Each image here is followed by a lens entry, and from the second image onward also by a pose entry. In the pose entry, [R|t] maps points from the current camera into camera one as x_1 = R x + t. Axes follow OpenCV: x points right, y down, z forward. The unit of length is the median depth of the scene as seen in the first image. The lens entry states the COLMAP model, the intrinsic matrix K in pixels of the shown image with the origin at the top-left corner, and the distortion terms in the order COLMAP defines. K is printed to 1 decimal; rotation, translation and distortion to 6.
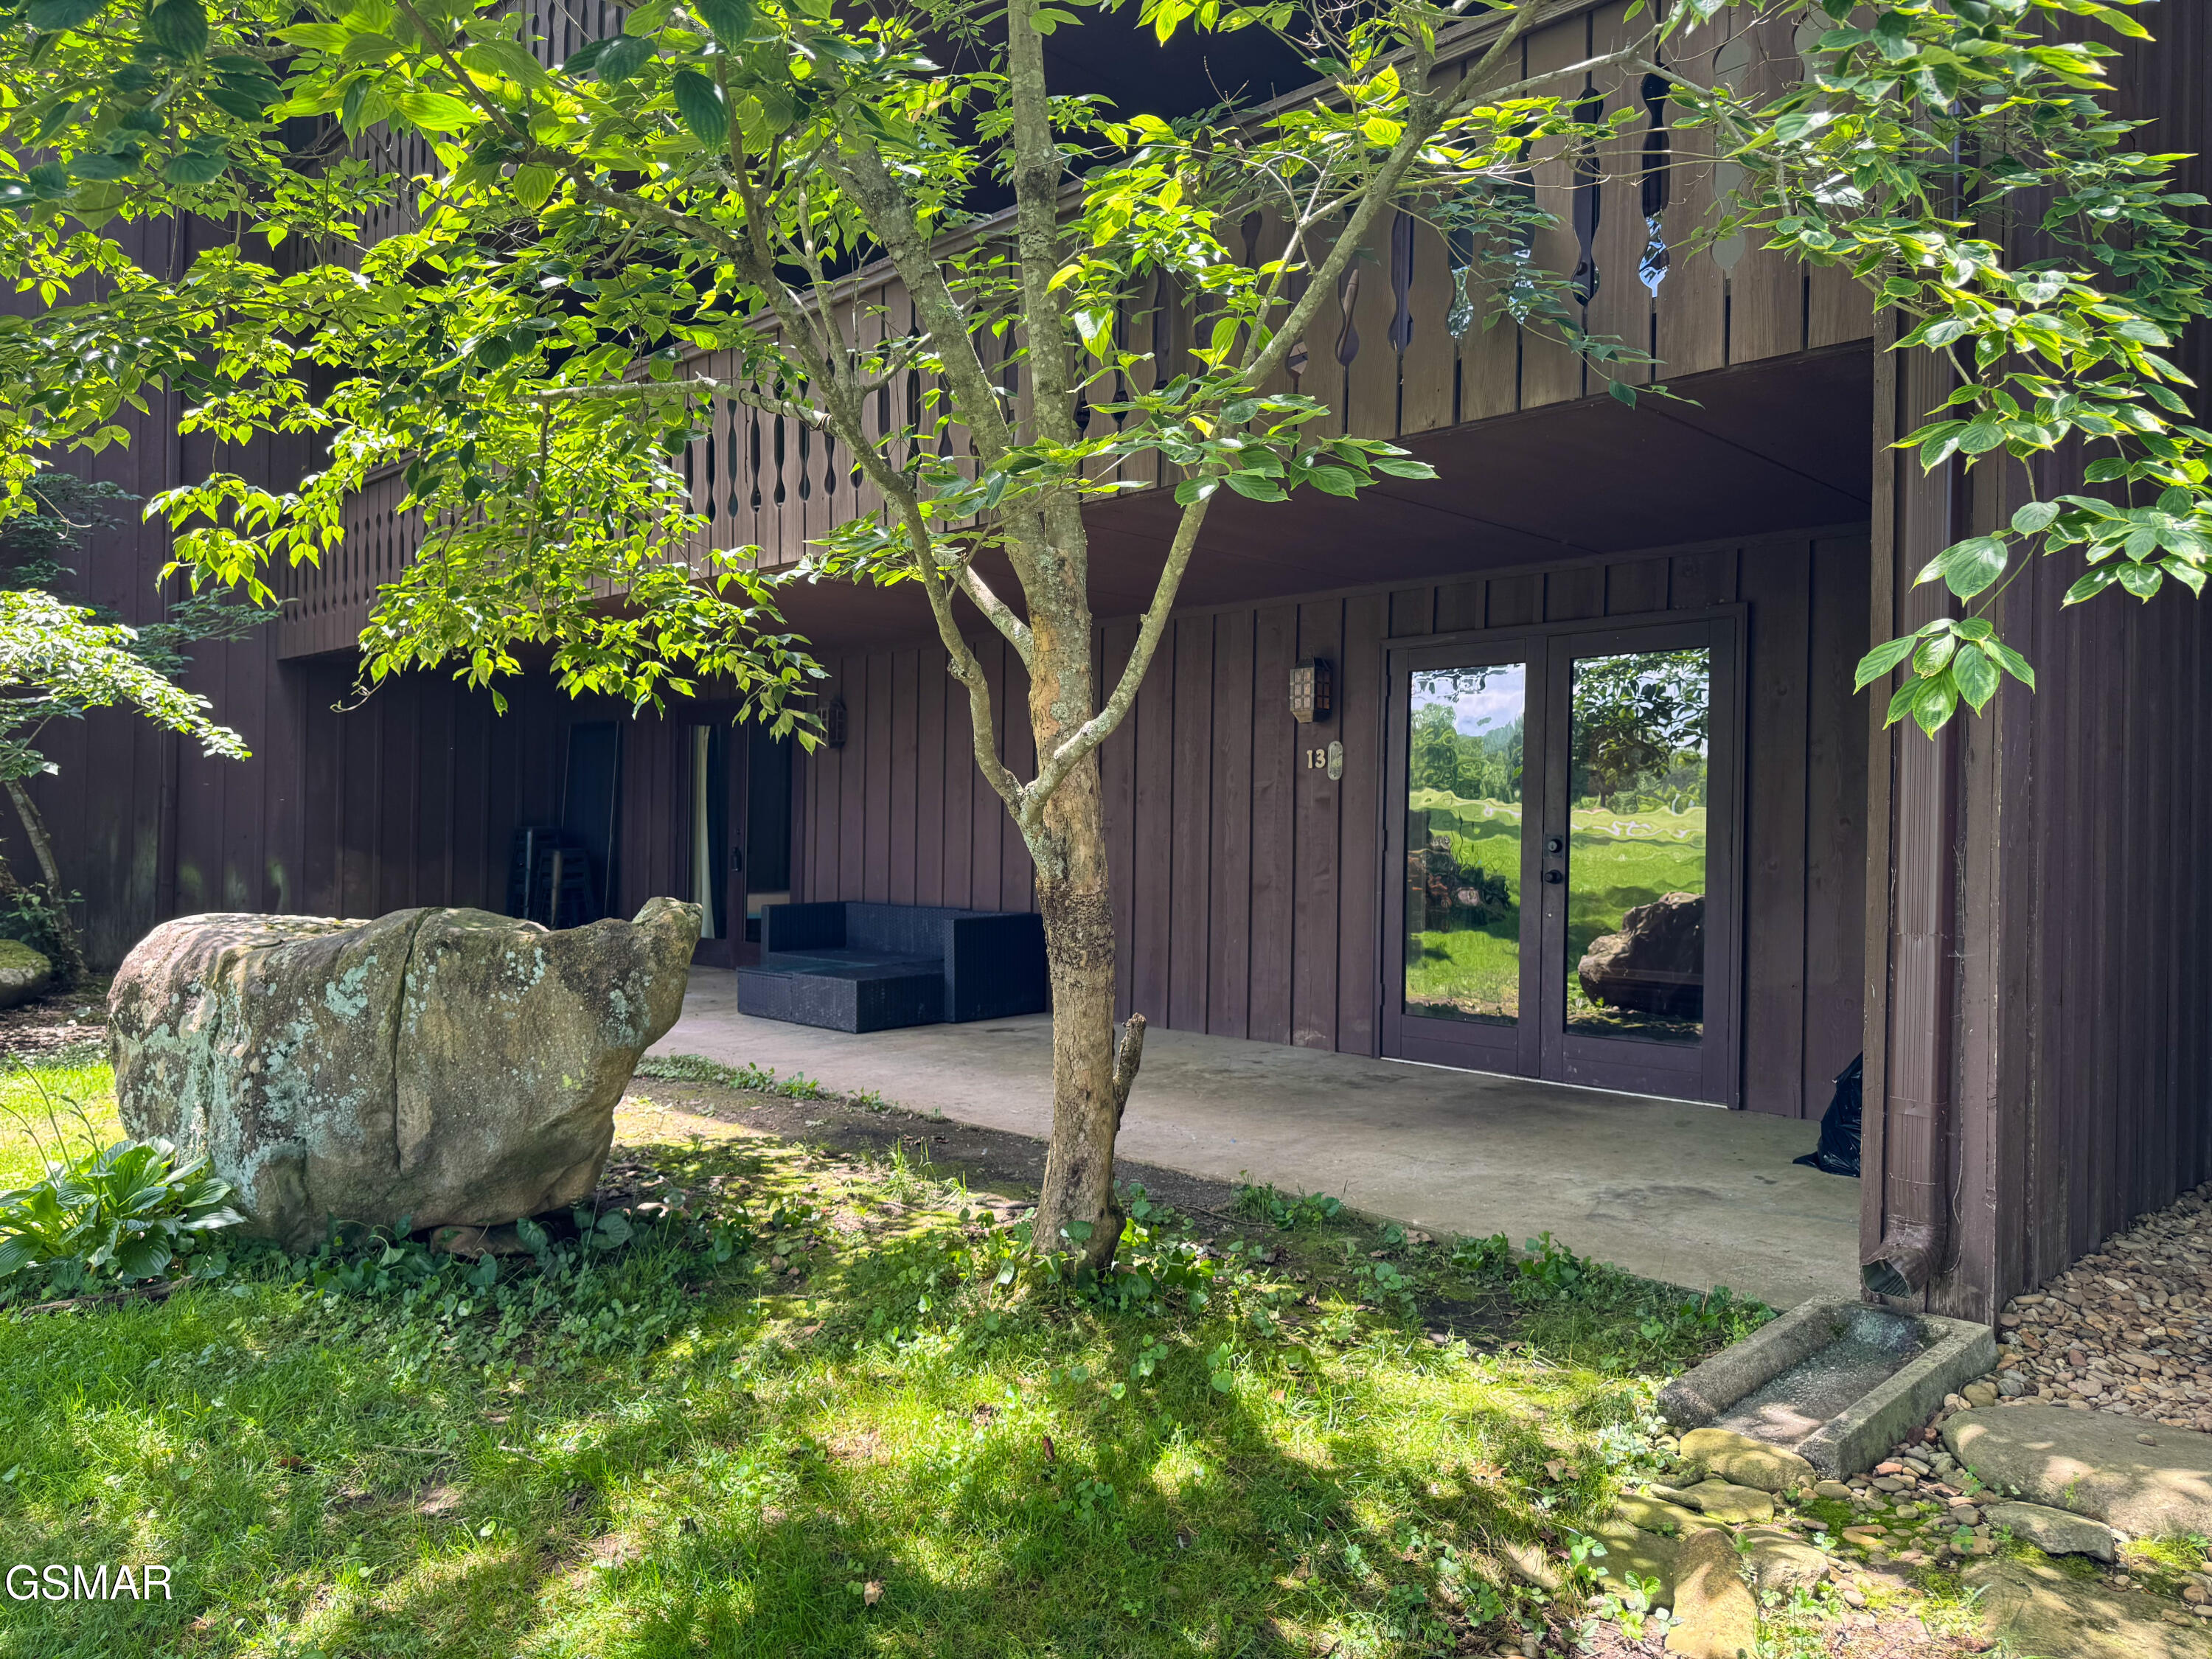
lens RADIAL K [[1576.3, 0, 1101.9], [0, 1576.3, 829.0], [0, 0, 1]] dist [0.109343, -0.135500]
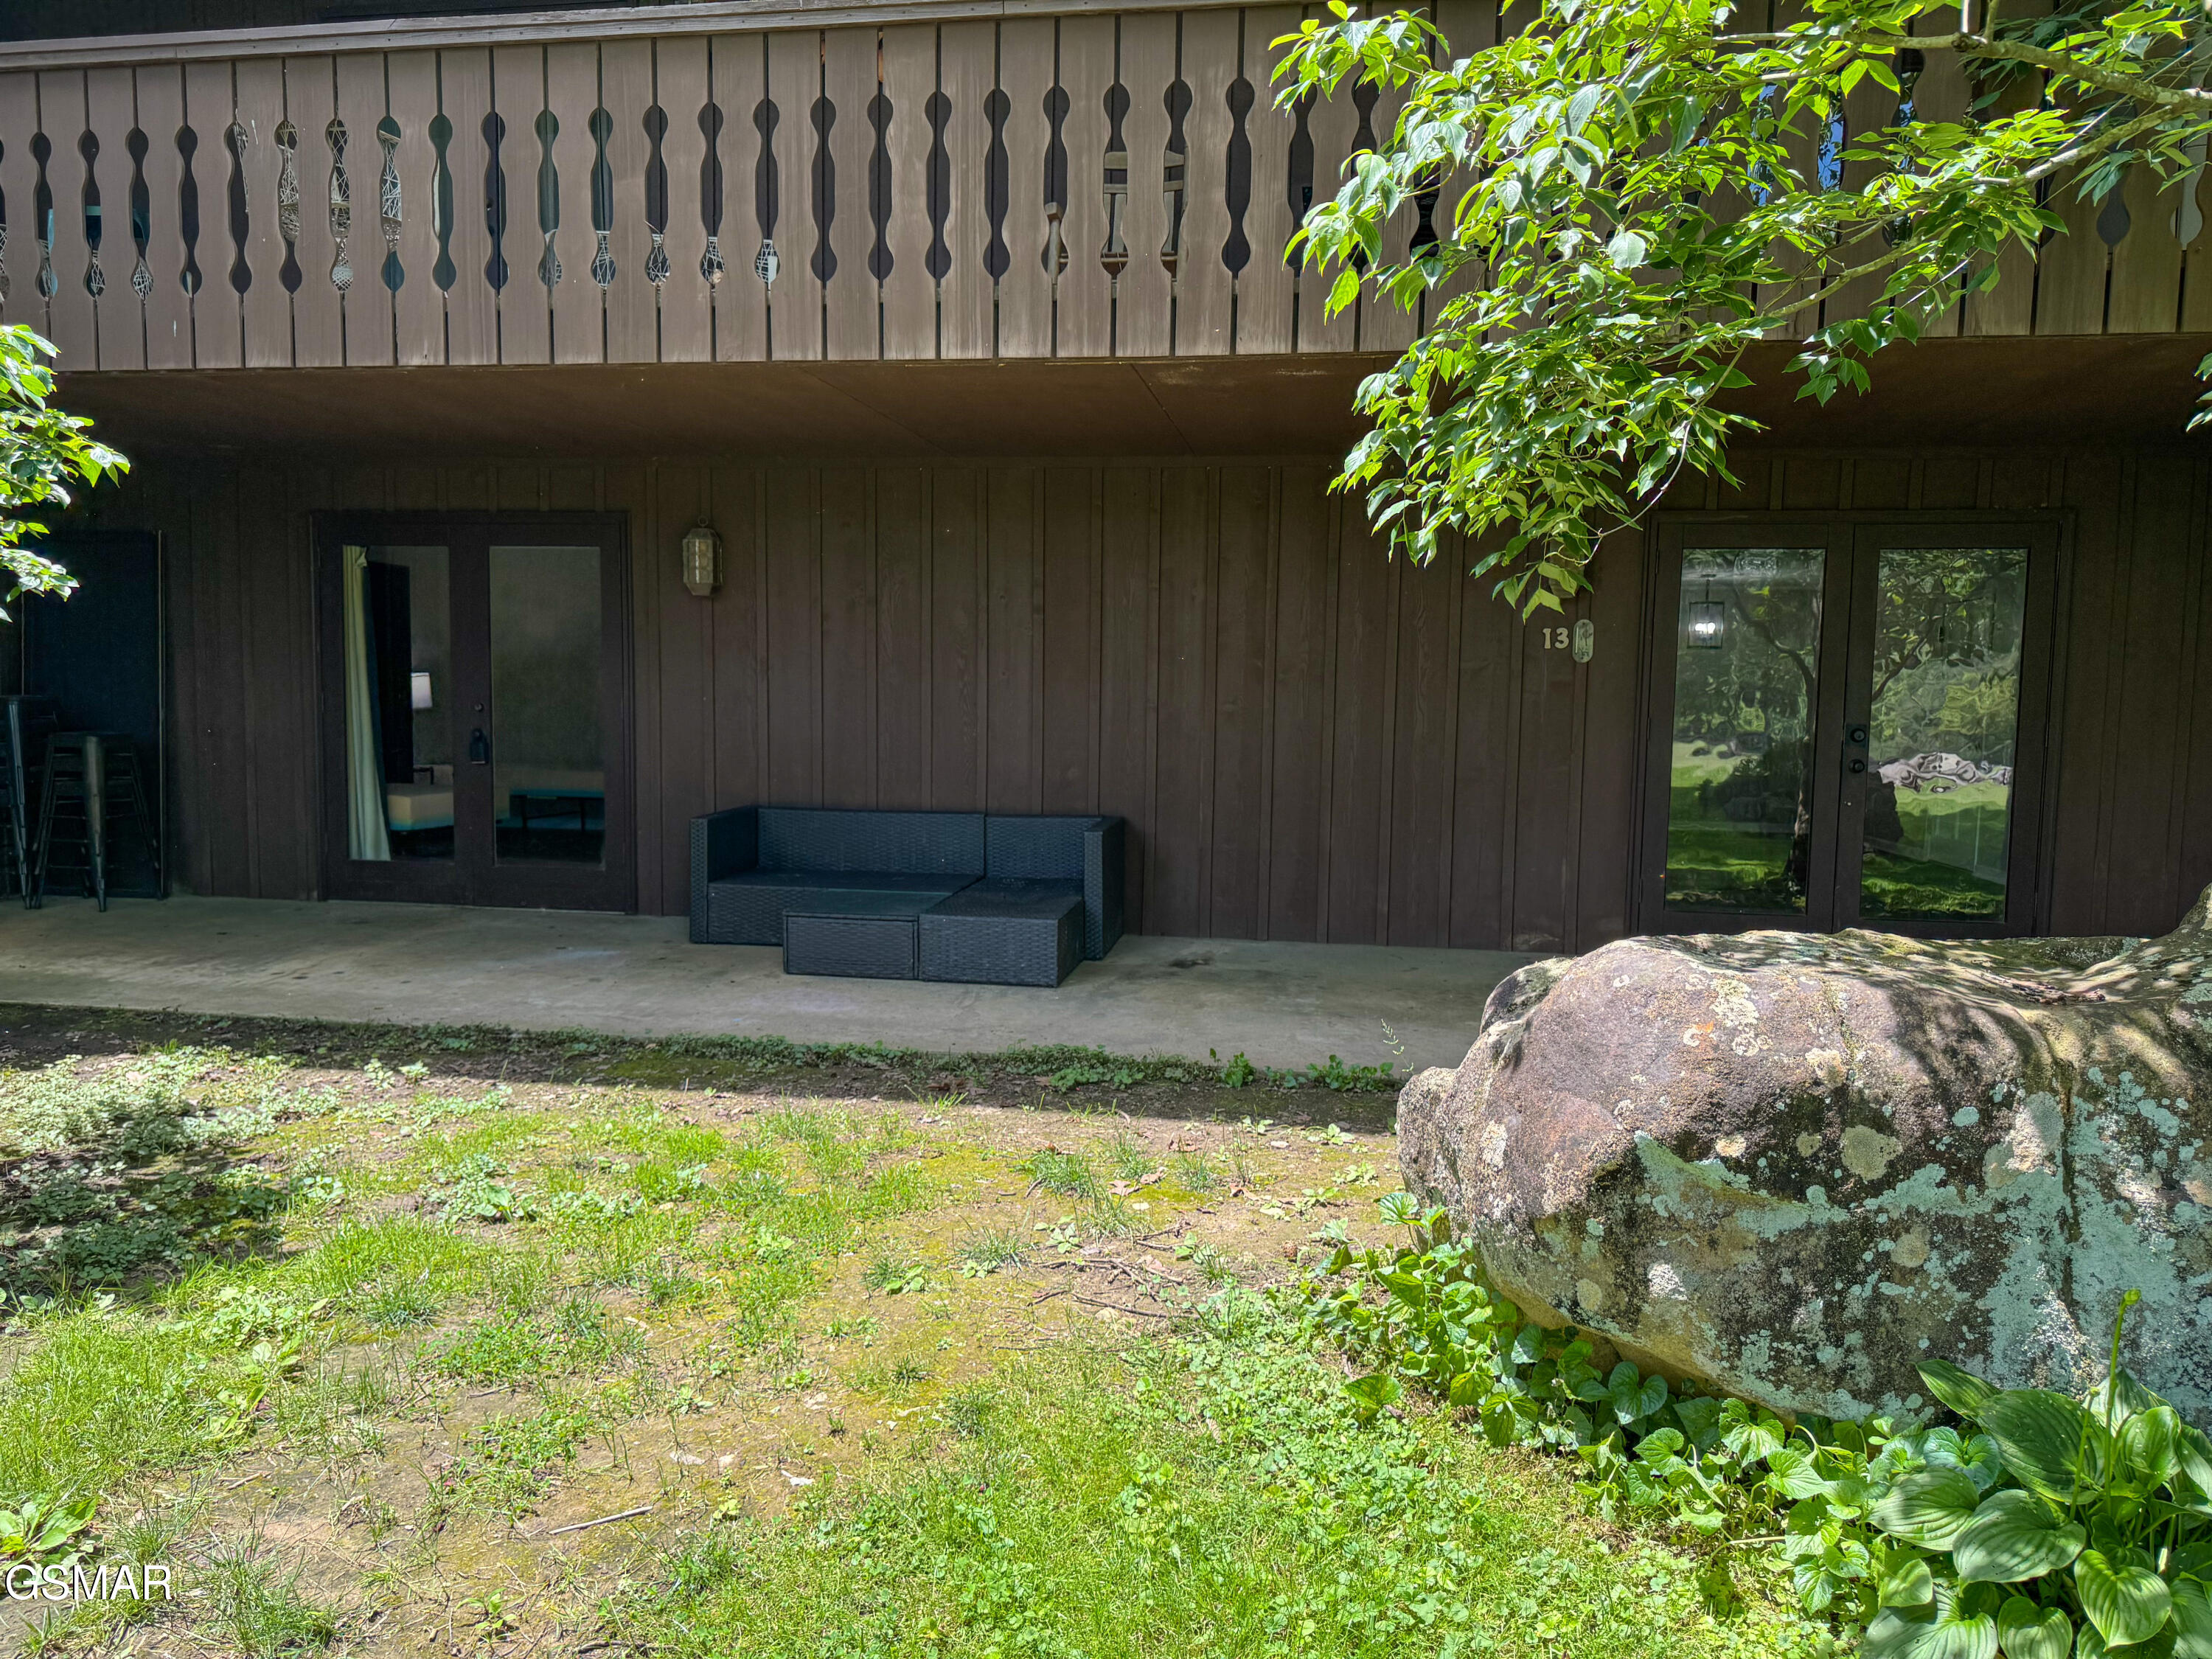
lens RADIAL K [[1576.3, 0, 1101.9], [0, 1576.3, 829.0], [0, 0, 1]] dist [0.109343, -0.135500]
pose [[0.818342, -0.050137, 0.572540, -0.583056], [-0.006851, 0.995266, 0.096947, -0.021382], [-0.574690, -0.083258, 0.814125, 0.383390]]
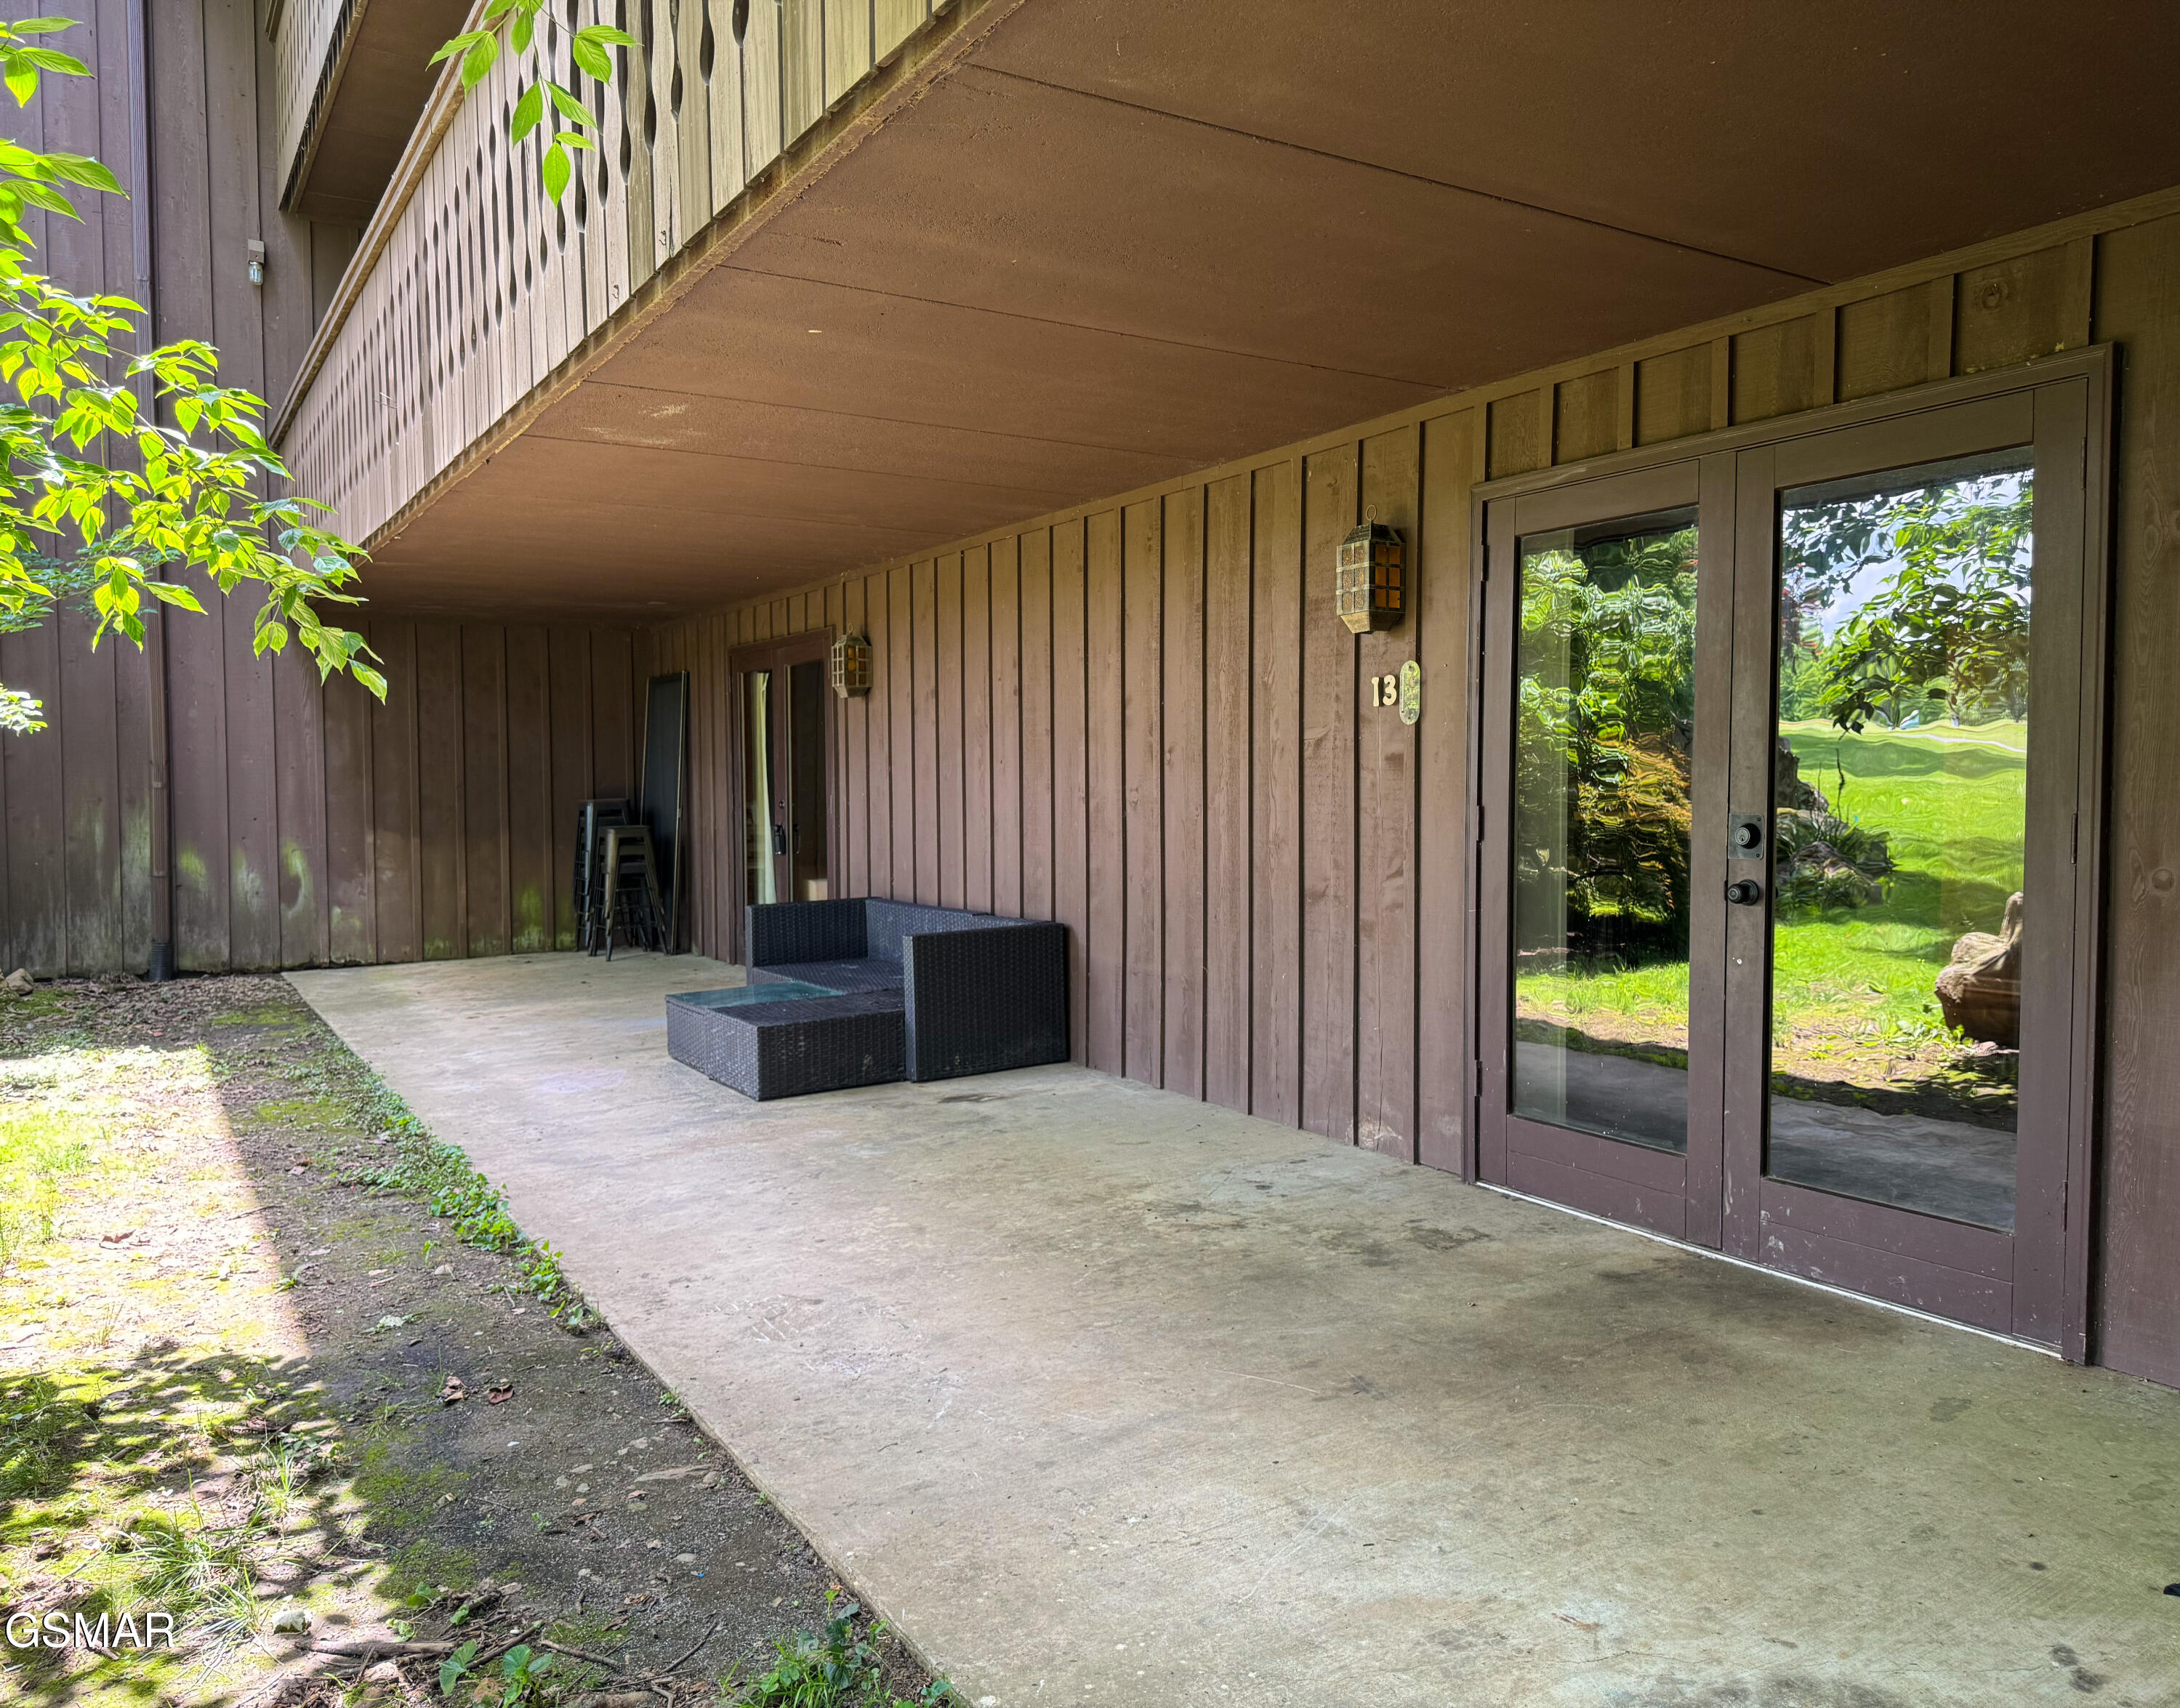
lens RADIAL K [[1602.5, 0, 1149.3], [0, 1602.5, 850.4], [0, 0, 1]] dist [0.080544, -0.107812]
pose [[0.978295, -0.007783, -0.207071, 0.169191], [0.016803, 0.998983, 0.041839, -0.009409], [0.206535, -0.044410, 0.977431, 0.348564]]
